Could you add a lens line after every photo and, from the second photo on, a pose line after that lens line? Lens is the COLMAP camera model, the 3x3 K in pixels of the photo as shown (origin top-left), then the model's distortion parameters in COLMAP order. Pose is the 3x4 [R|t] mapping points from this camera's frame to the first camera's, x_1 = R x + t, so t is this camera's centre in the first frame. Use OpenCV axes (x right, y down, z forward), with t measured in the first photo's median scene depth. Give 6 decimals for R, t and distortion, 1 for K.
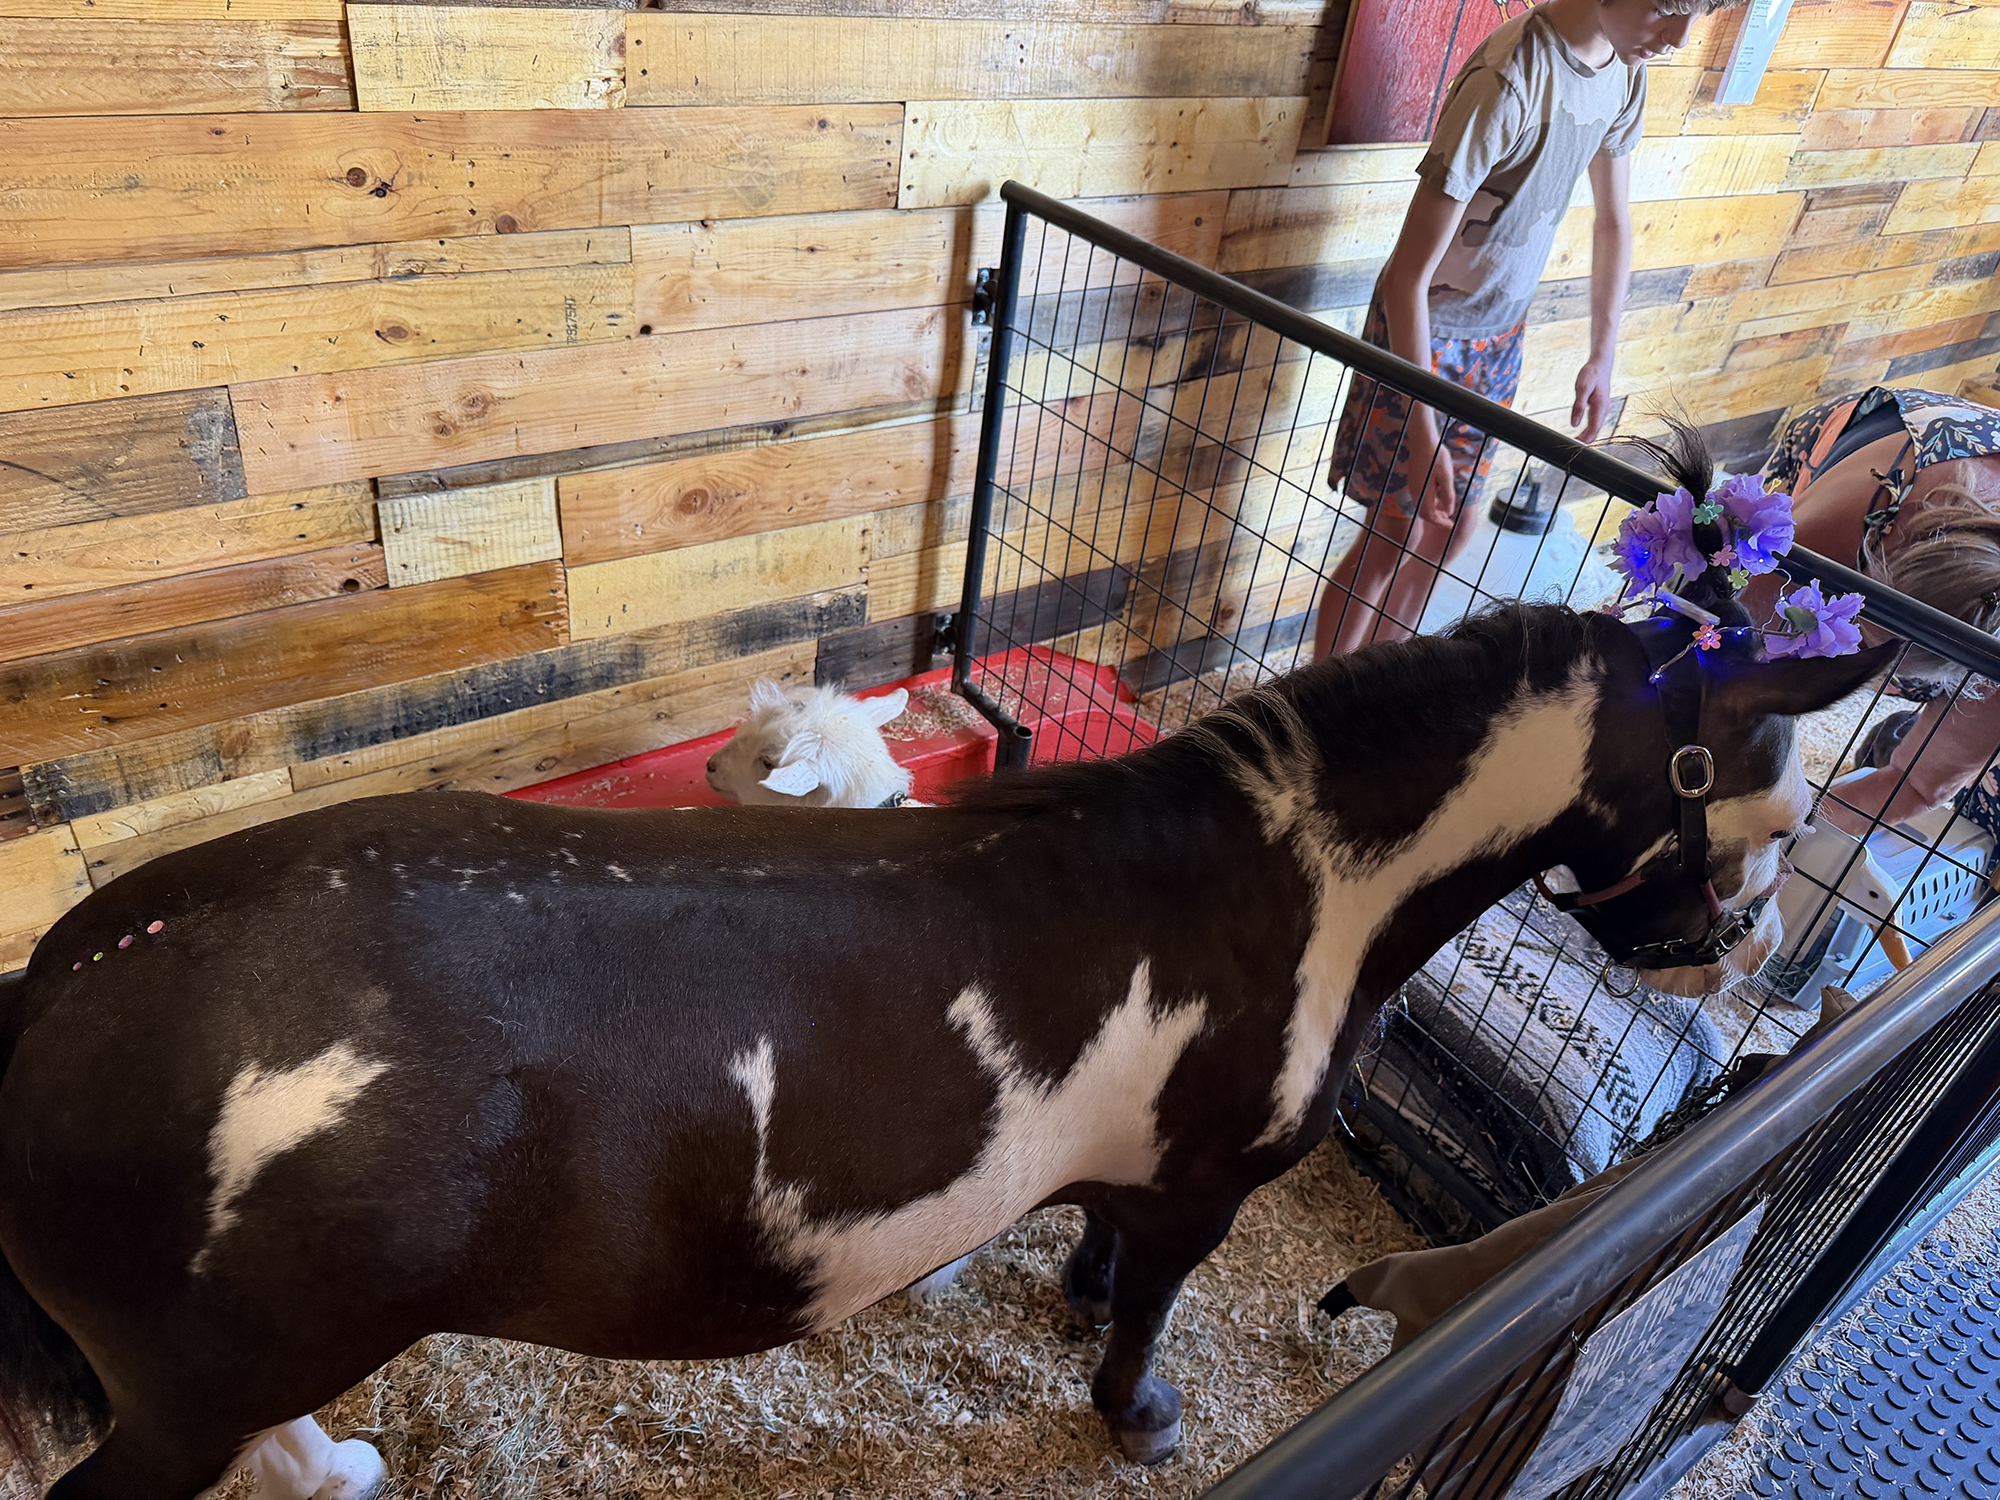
lens RADIAL K [[1431.1, 0, 998.5], [0, 1431.1, 748.1], [0, 0, 1]] dist [0.016376, 0.002524]
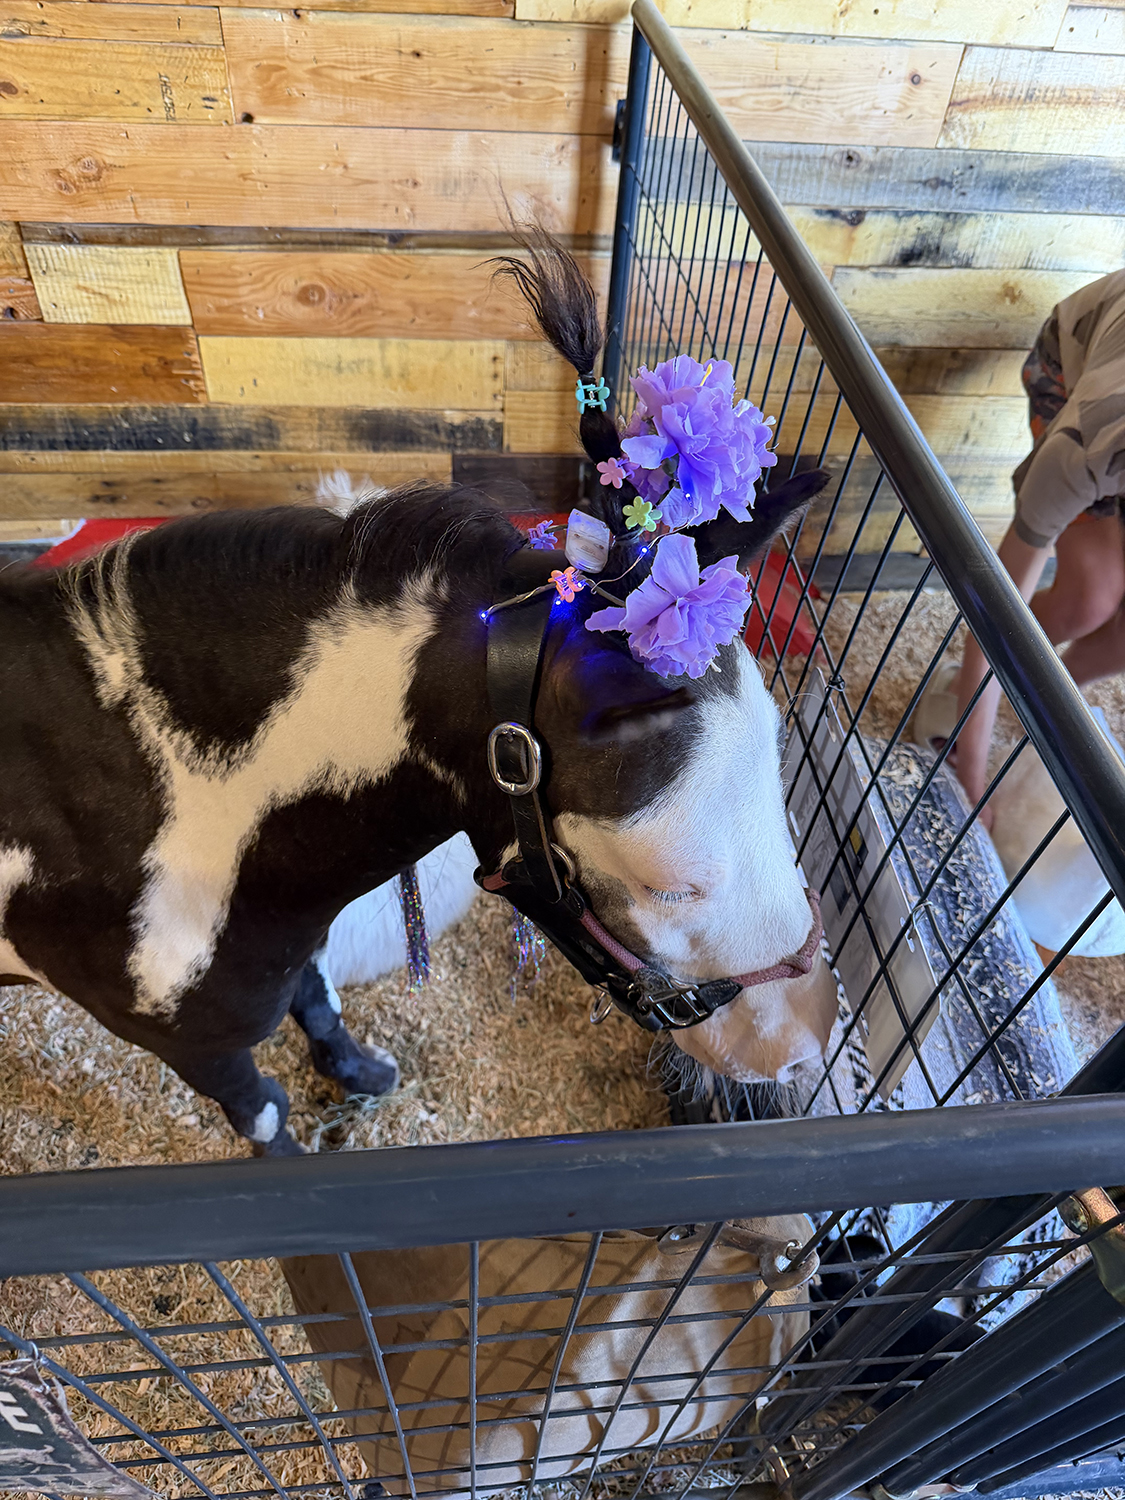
lens RADIAL K [[1109.9, 0, 562.9], [0, 1109.9, 755.6], [0, 0, 1]] dist [-0.018885, 0.016937]
pose [[0.857320, 0.323721, -0.400259, 0.441112], [-0.254740, 0.942440, 0.216596, -0.076560], [0.447337, -0.083730, 0.890438, 0.313506]]
